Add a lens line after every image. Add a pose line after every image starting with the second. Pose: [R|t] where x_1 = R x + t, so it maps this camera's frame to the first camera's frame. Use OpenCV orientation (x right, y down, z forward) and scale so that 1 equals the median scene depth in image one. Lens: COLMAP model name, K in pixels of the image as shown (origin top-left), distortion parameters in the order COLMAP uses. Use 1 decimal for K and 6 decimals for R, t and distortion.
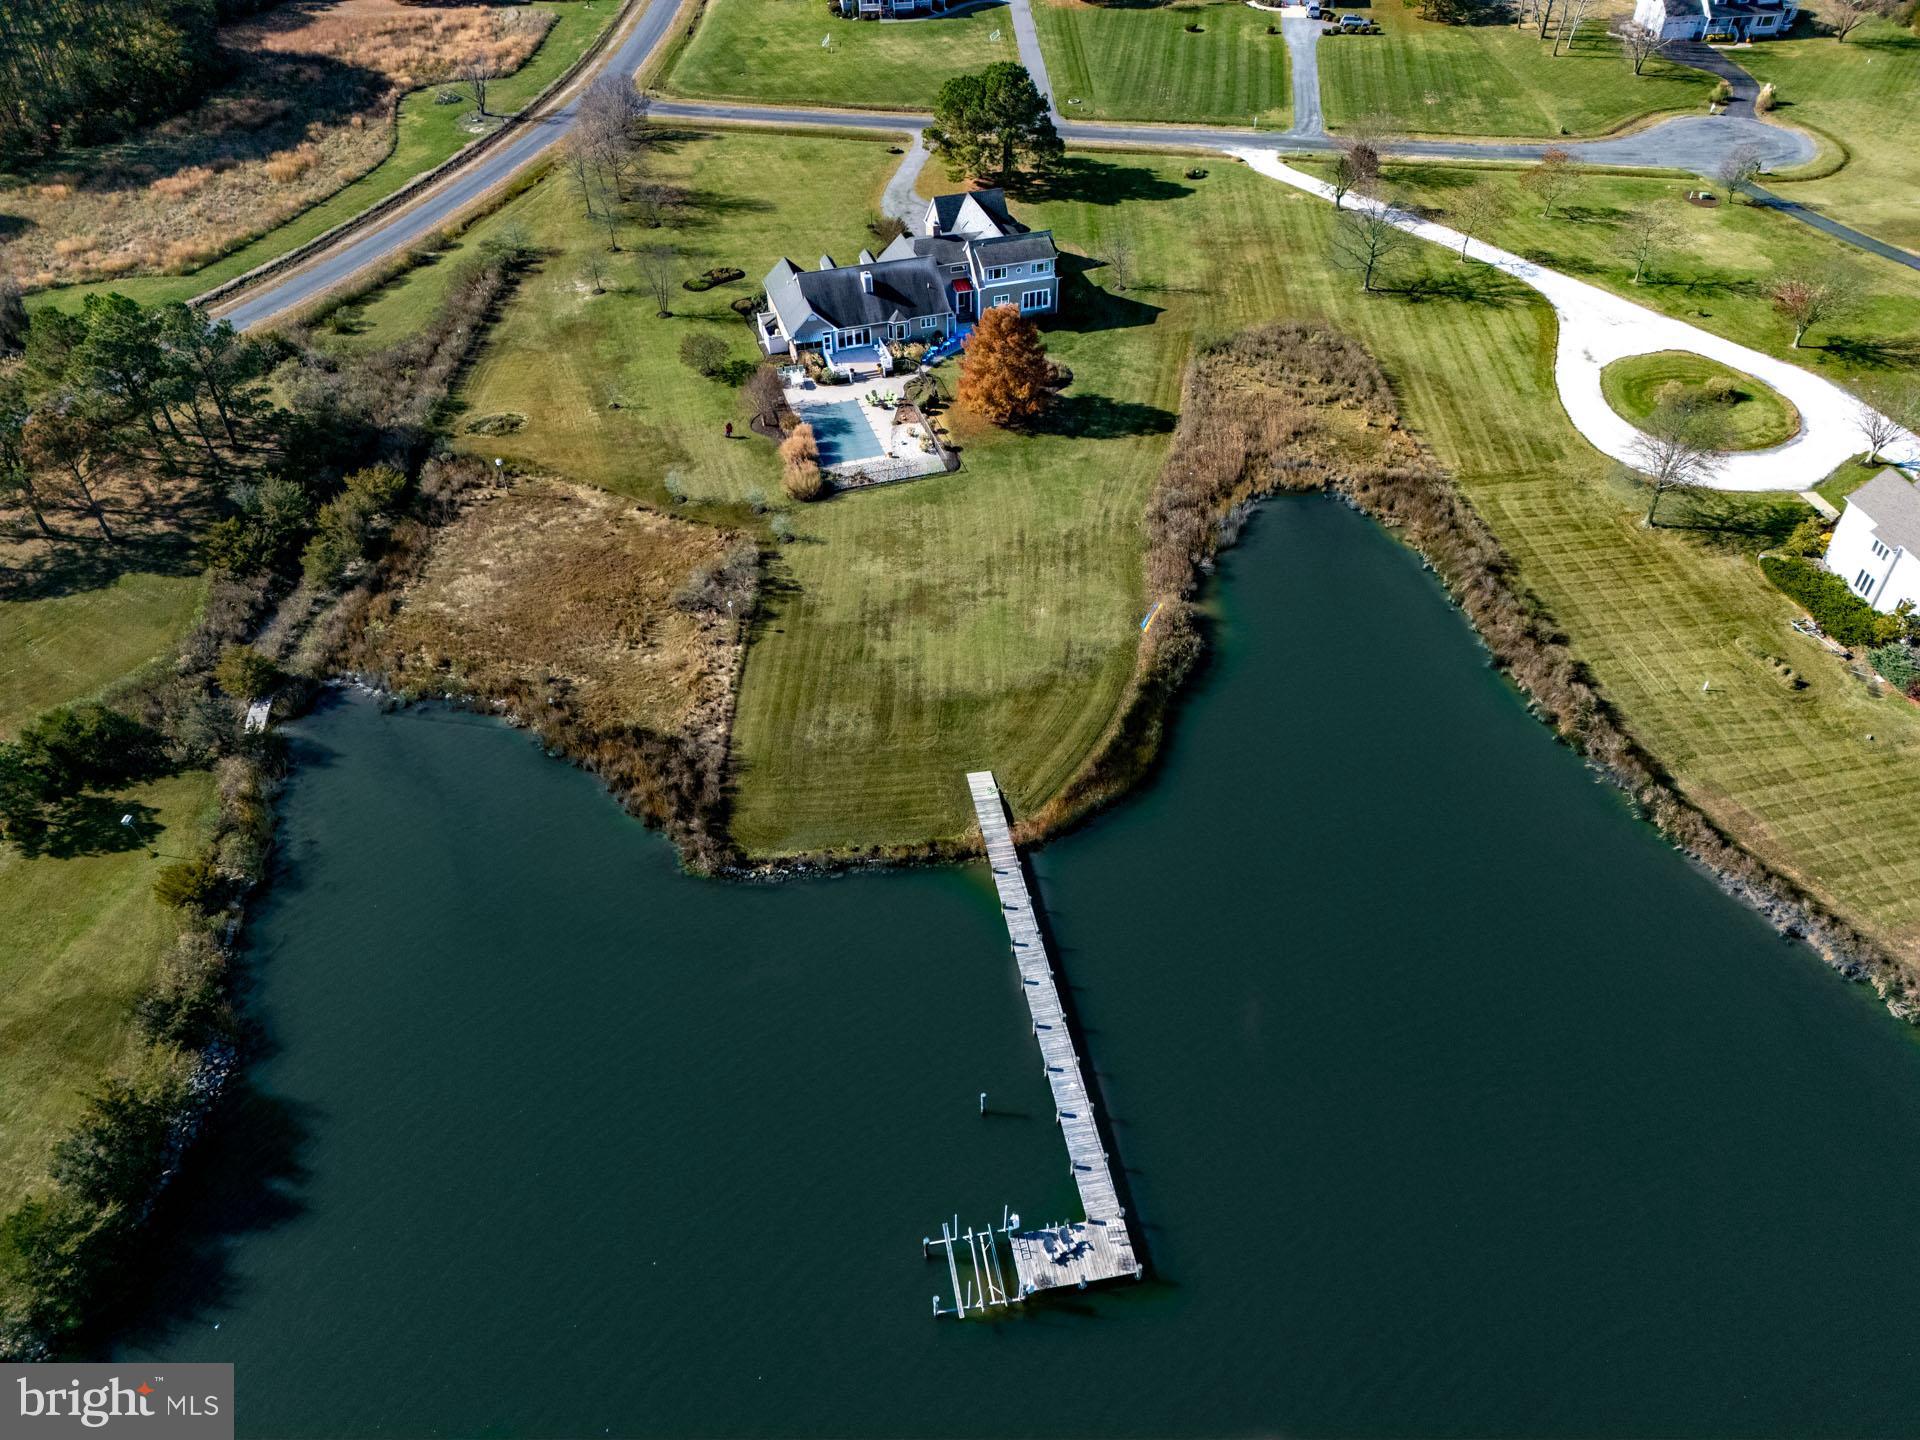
lens RADIAL K [[1408.4, 0, 966.5], [0, 1408.4, 720.0], [0, 0, 1]] dist [0.066052, -0.046199]
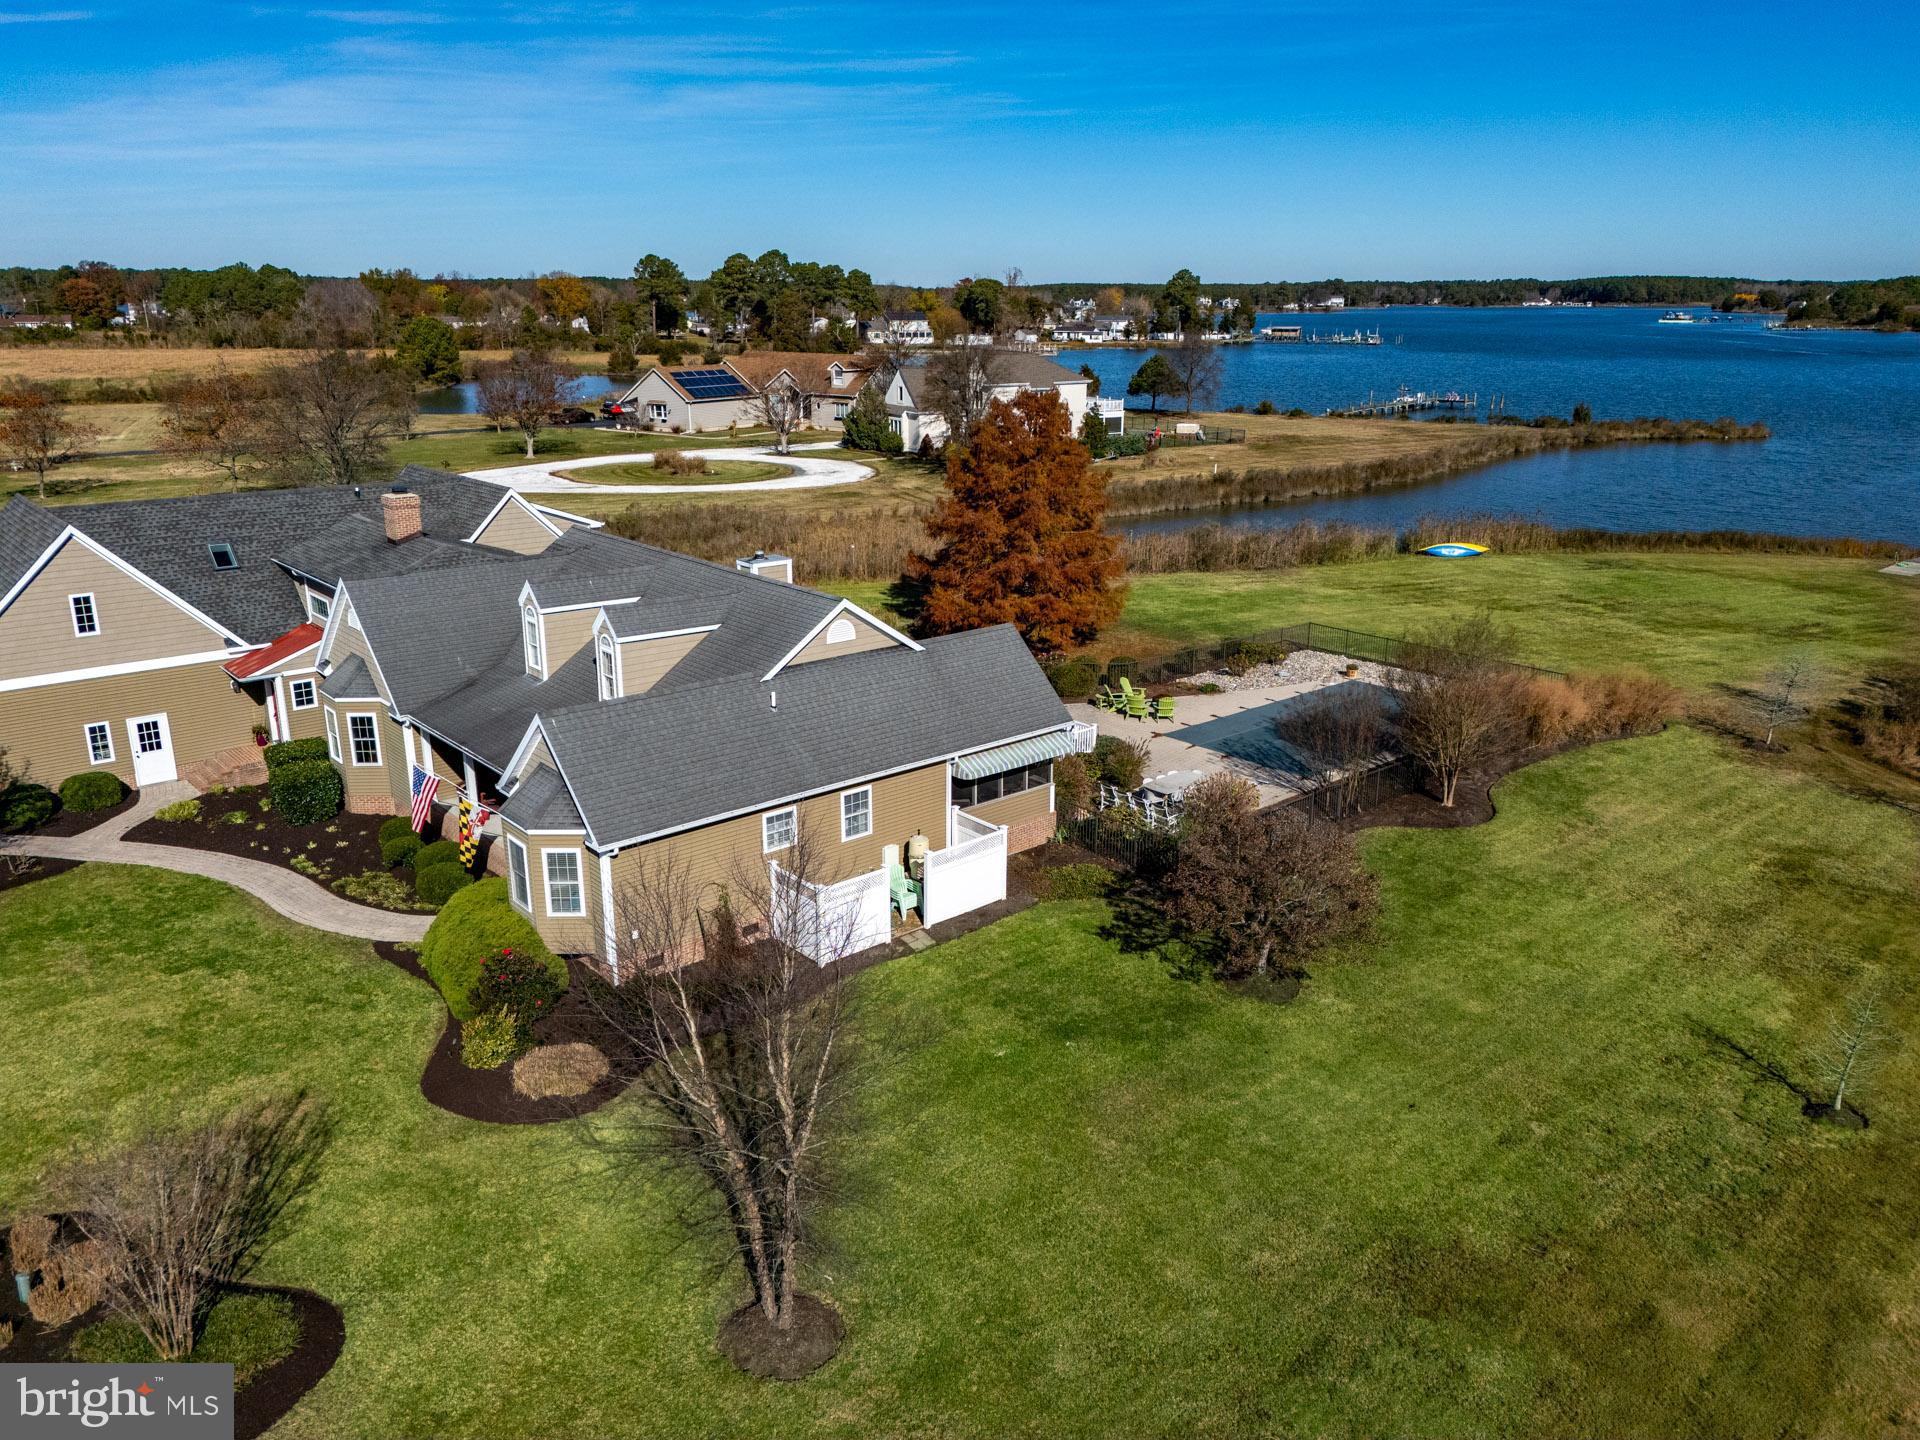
lens RADIAL K [[1408.4, 0, 971.2], [0, 1408.4, 715.8], [0, 0, 1]] dist [0.066052, -0.046199]
pose [[-0.399942, -0.253790, 0.880703, -0.311096], [0.602651, 0.651153, 0.461315, -0.359717], [-0.690550, 0.715255, -0.107476, 0.924420]]
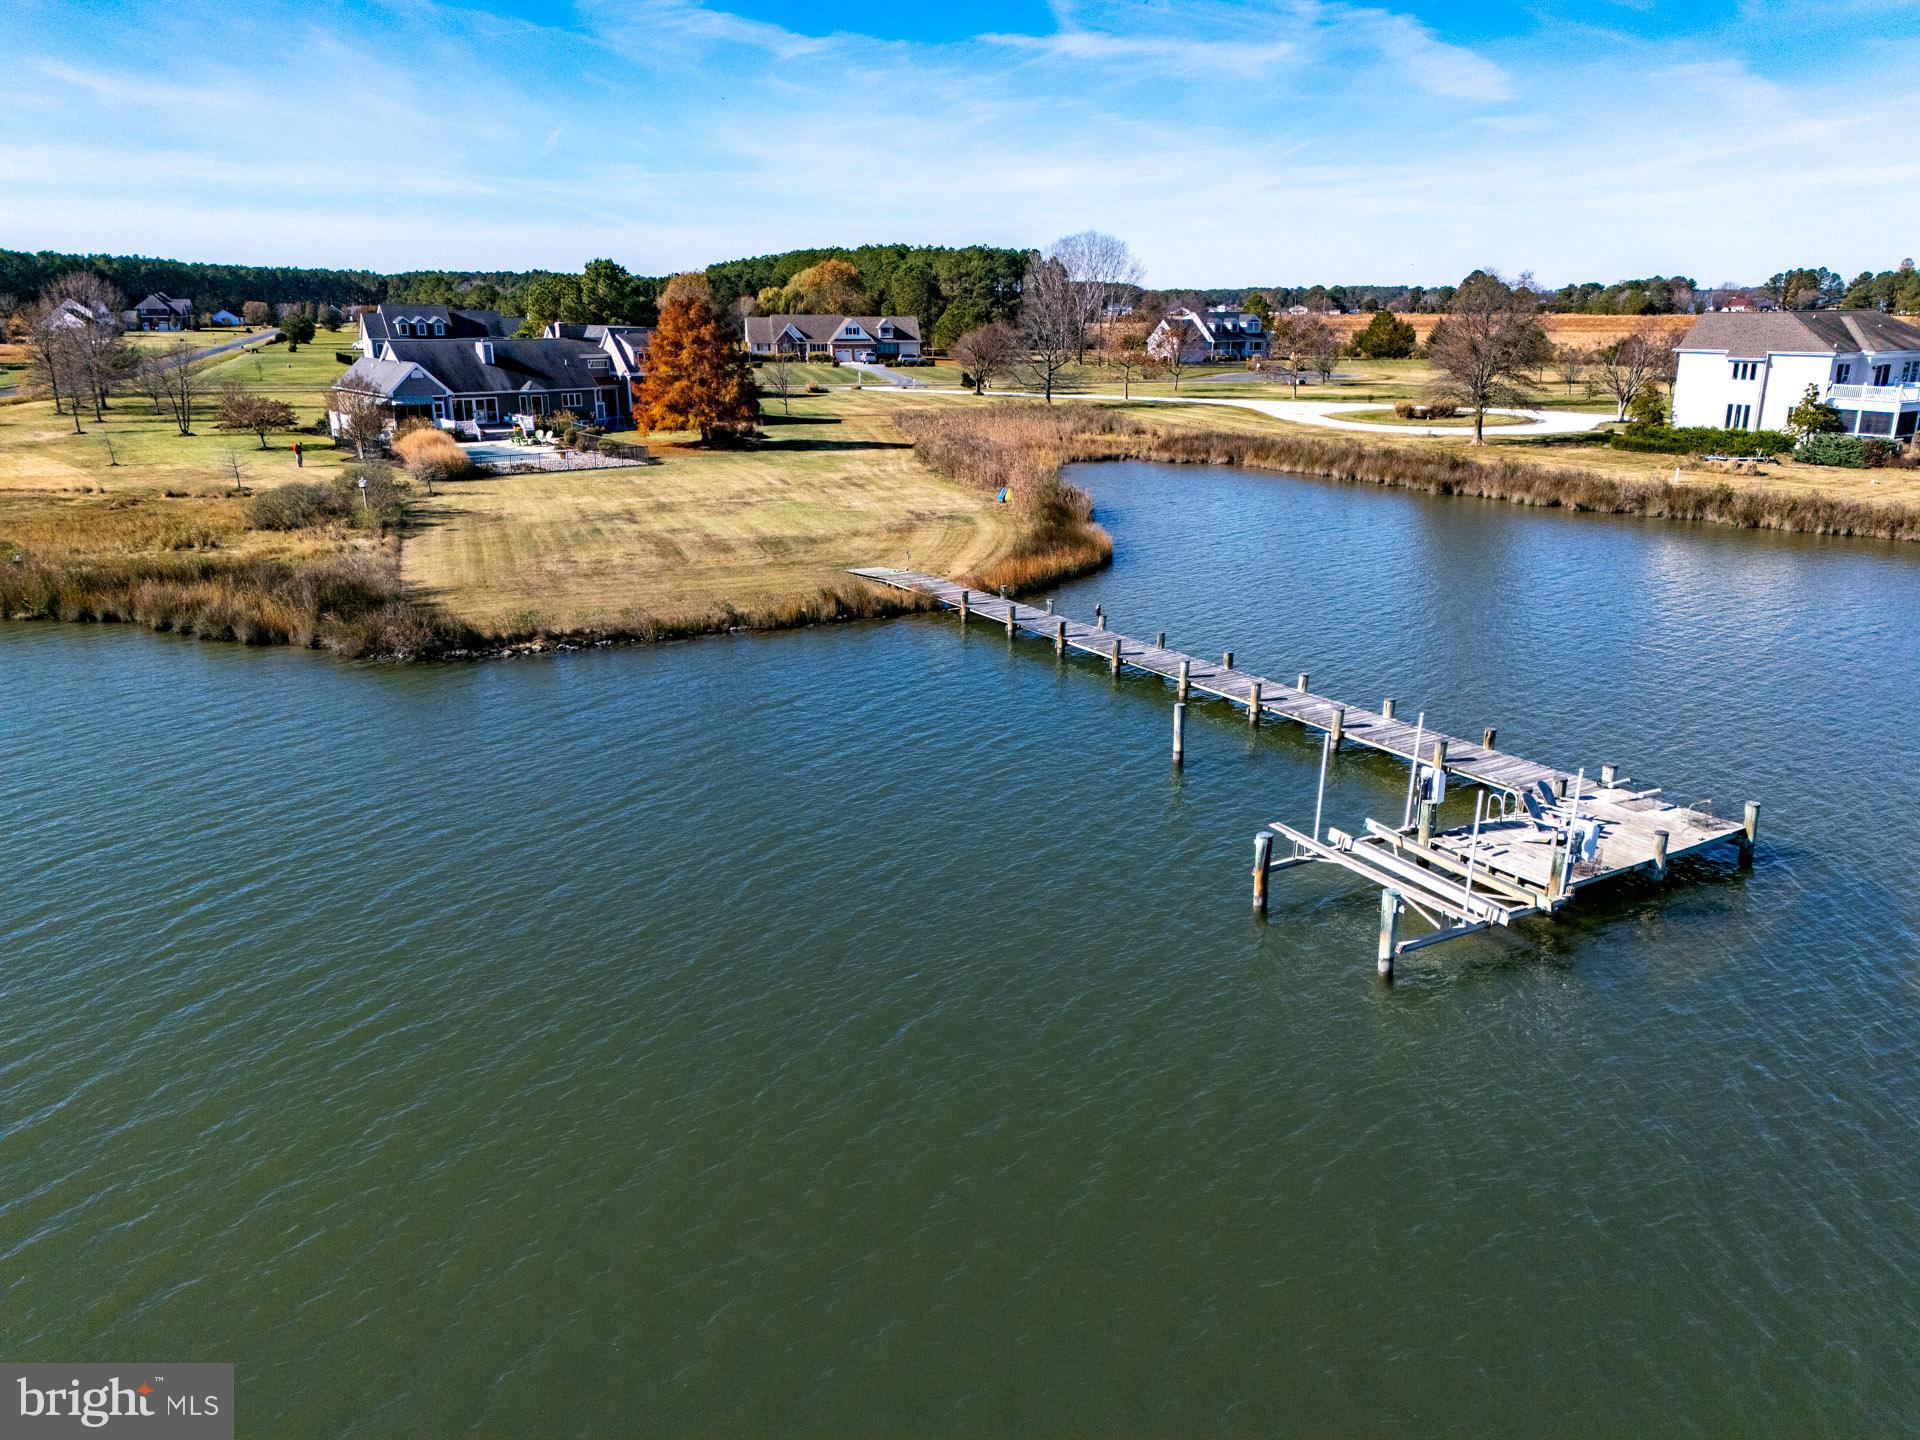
lens RADIAL K [[1408.4, 0, 966.2], [0, 1408.4, 723.7], [0, 0, 1]] dist [0.066052, -0.046199]
pose [[0.934017, -0.096054, 0.344073, -0.101445], [0.229990, 0.898691, -0.373443, 0.206217], [-0.273345, 0.427935, 0.861484, 0.308789]]
